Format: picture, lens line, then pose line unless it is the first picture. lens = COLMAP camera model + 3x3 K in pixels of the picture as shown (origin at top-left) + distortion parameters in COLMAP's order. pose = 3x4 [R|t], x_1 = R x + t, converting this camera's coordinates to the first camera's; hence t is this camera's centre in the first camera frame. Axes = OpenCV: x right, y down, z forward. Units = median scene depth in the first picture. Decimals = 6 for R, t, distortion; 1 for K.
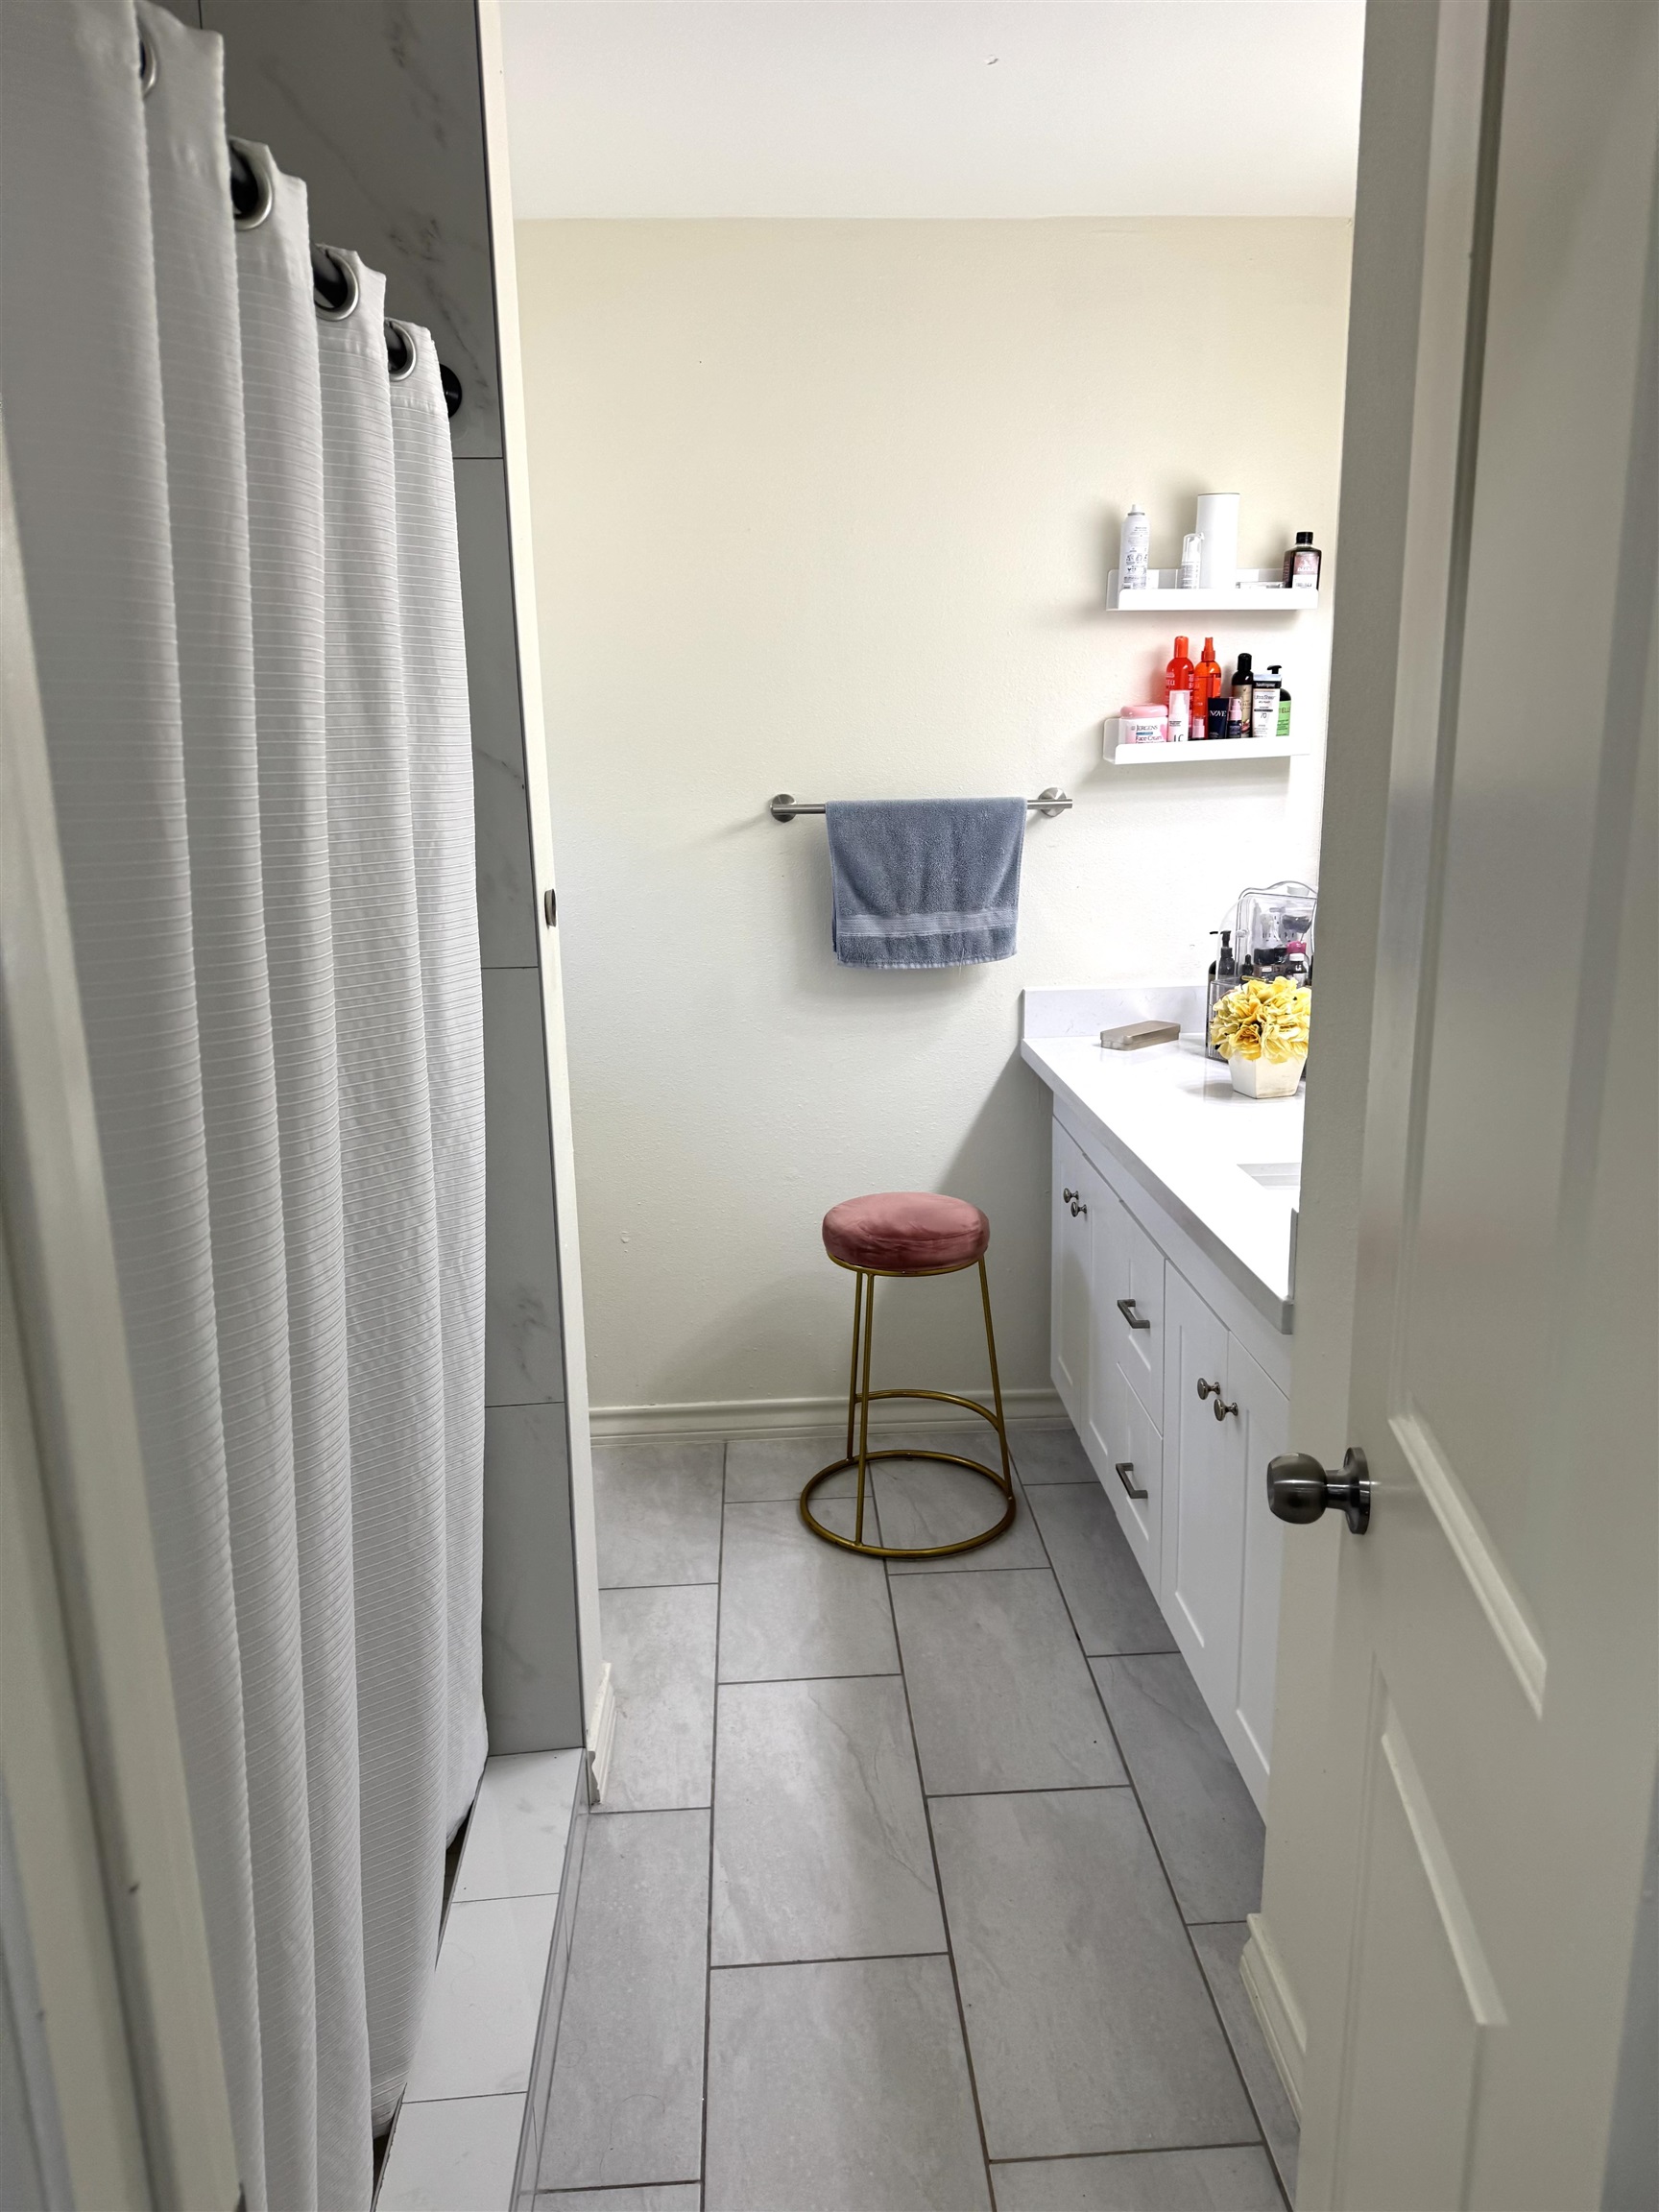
lens RADIAL K [[1553.6, 0, 839.5], [0, 1553.6, 1118.4], [0, 0, 1]] dist [0.165016, -0.307887]
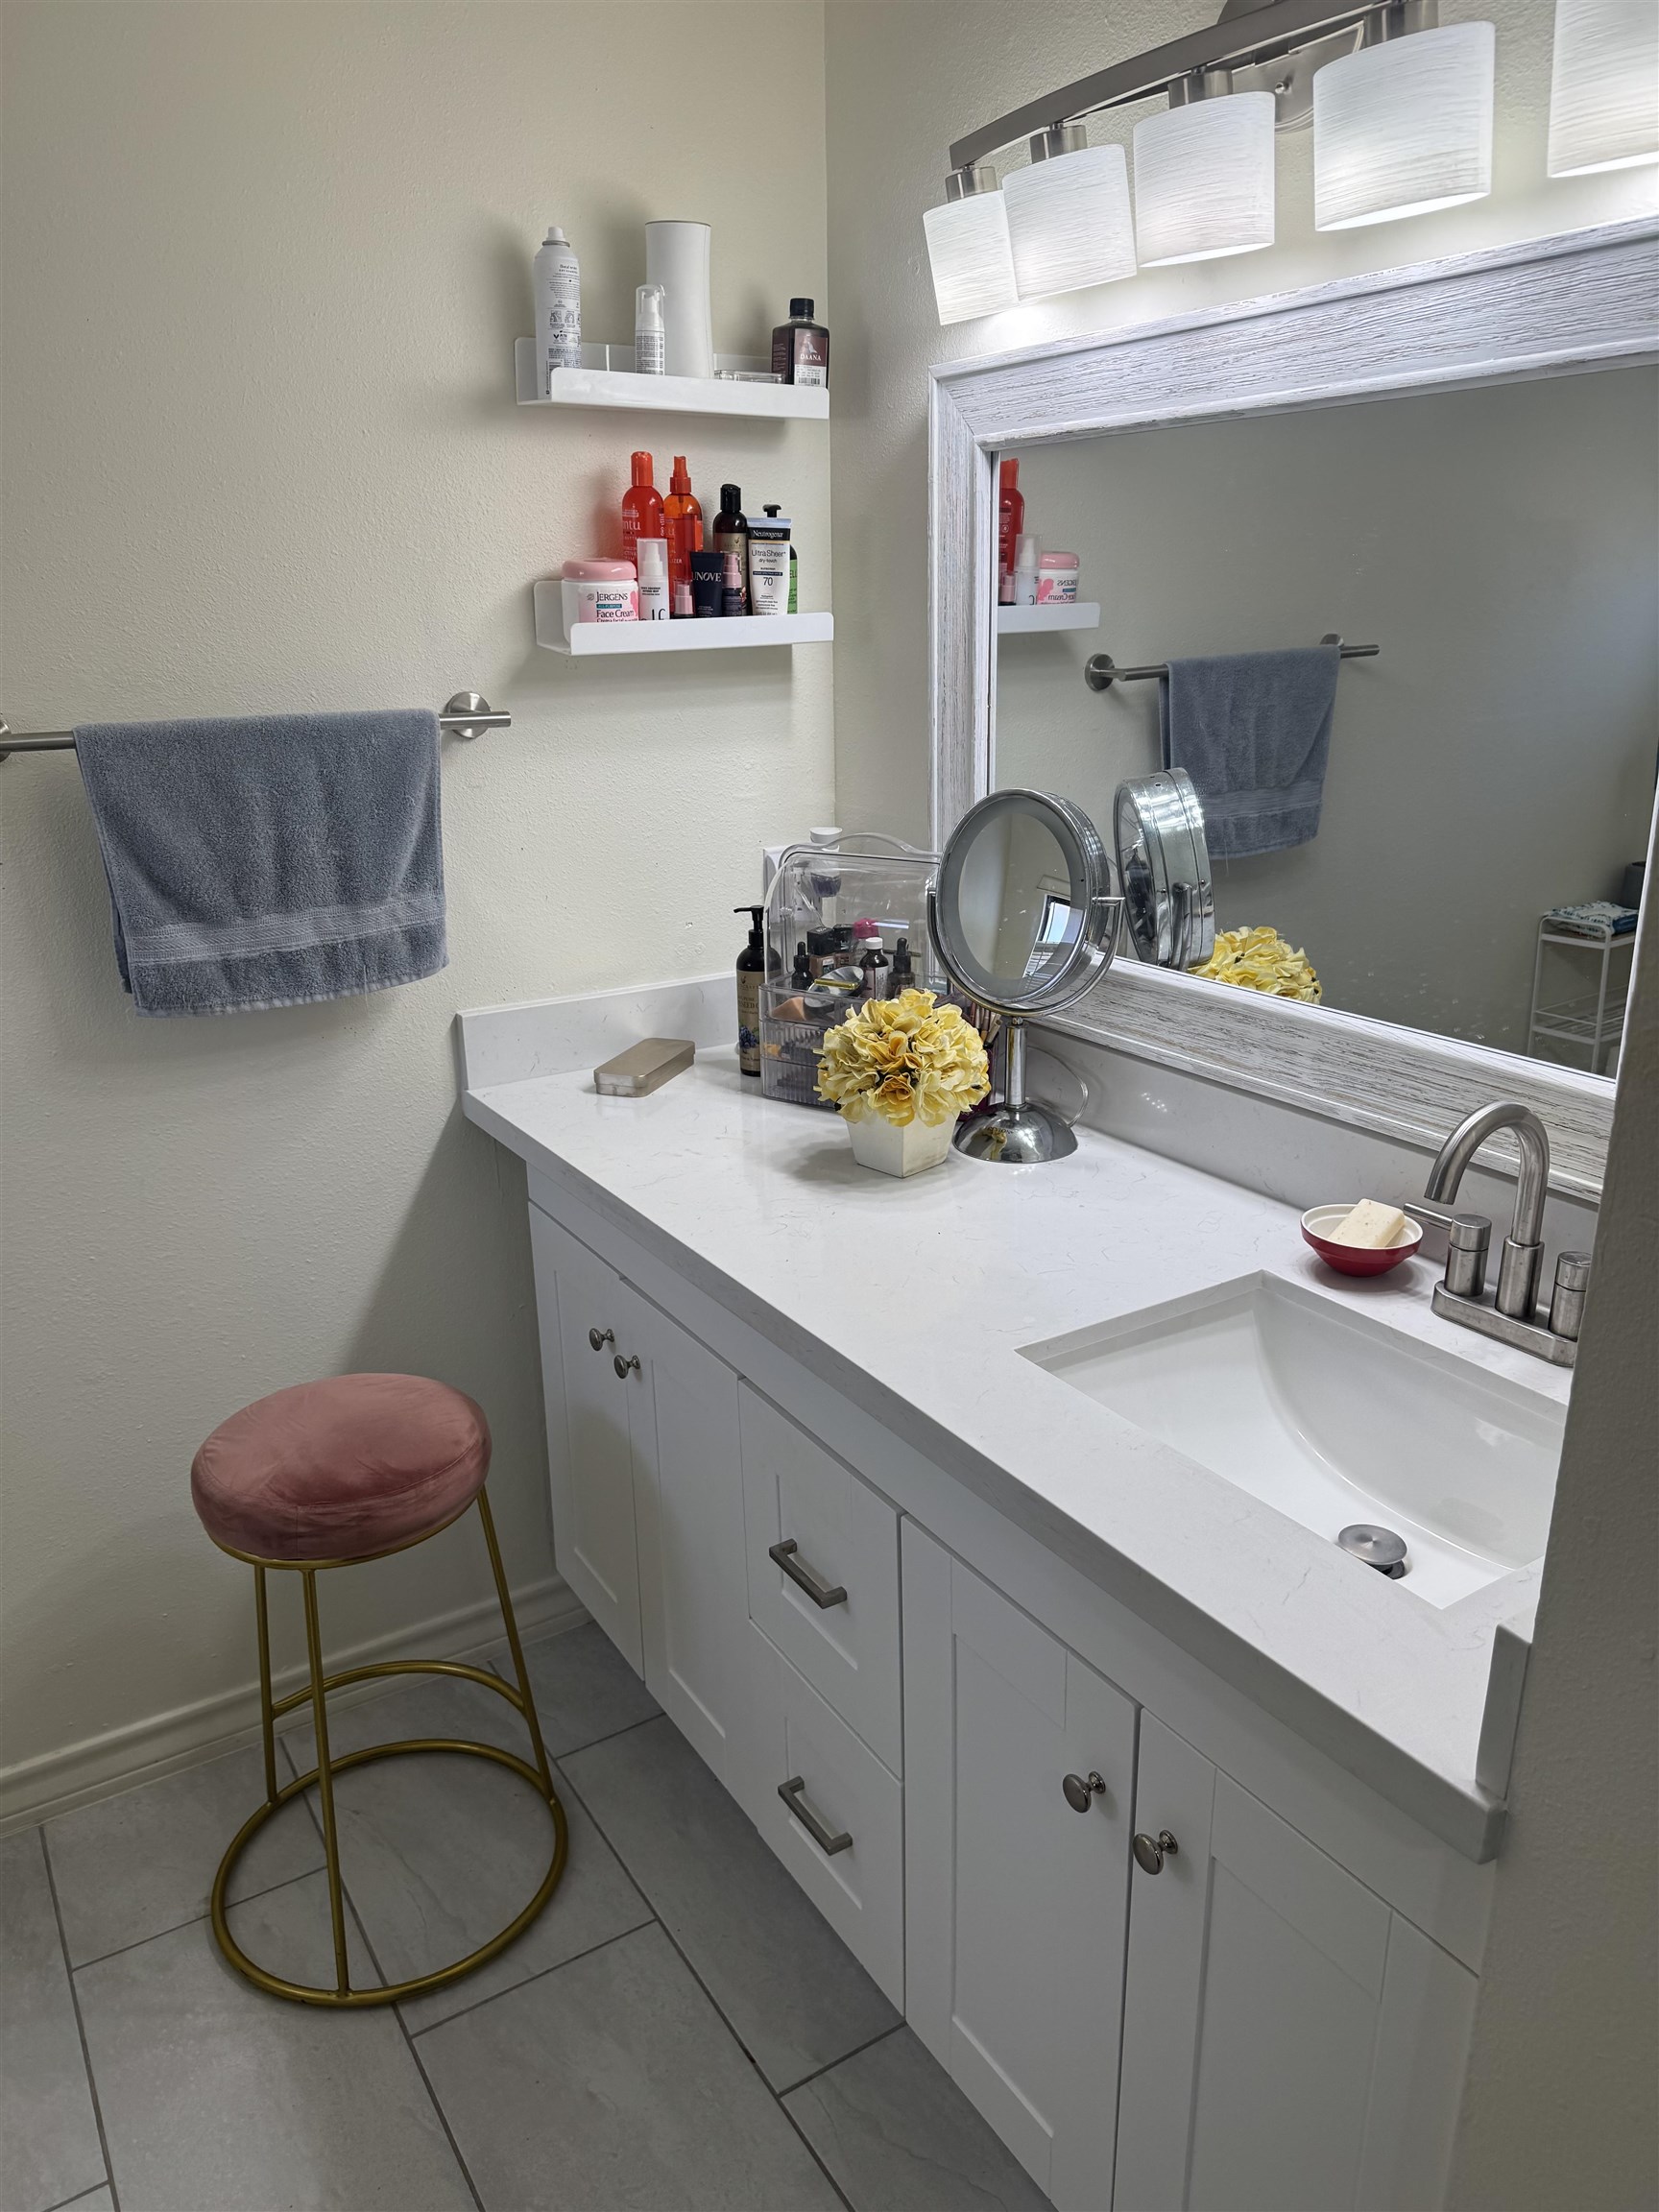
lens RADIAL K [[1553.6, 0, 839.5], [0, 1553.6, 1118.4], [0, 0, 1]] dist [0.165016, -0.307887]
pose [[0.875960, -0.147138, 0.459396, -0.048118], [0.111915, 0.988349, 0.103160, -0.094416], [-0.469223, -0.038951, 0.882221, 0.382155]]
